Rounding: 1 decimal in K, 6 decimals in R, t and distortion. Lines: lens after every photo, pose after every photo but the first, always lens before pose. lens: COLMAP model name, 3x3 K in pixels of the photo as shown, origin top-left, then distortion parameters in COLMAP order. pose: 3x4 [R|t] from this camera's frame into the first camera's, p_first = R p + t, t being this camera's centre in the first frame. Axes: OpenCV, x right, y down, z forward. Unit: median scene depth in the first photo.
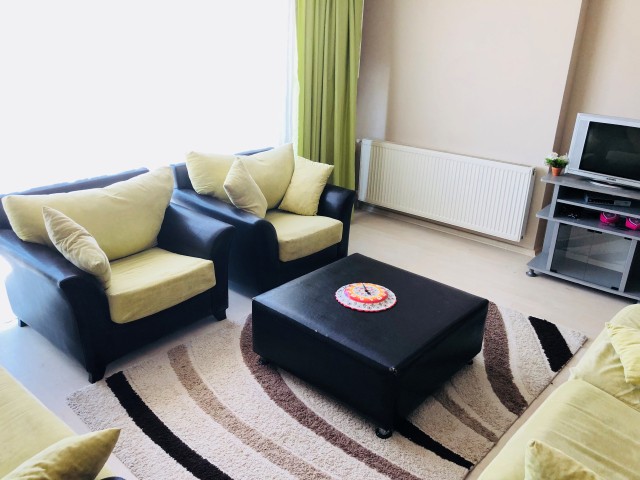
lens RADIAL K [[532.0, 0, 318.9], [0, 532.0, 240.2], [0, 0, 1]] dist [0.034203, -0.034611]
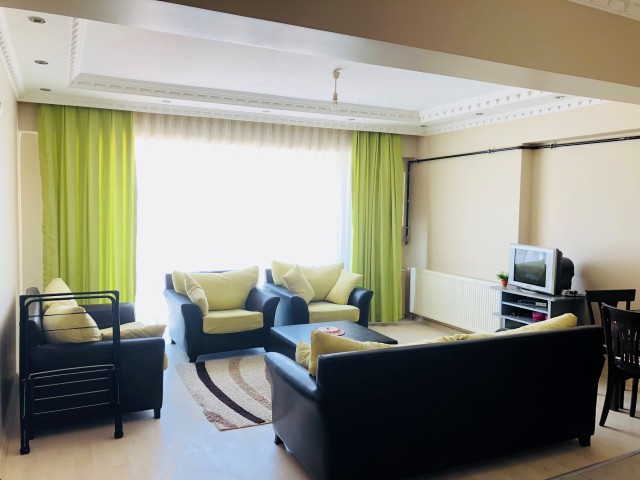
lens RADIAL K [[532.0, 0, 320.3], [0, 532.0, 239.5], [0, 0, 1]] dist [0.034203, -0.034611]
pose [[0.926726, 0.010064, -0.375604, 0.556674], [-0.124779, 0.951152, -0.282382, 0.242587], [0.354415, 0.308558, 0.882713, -0.516128]]
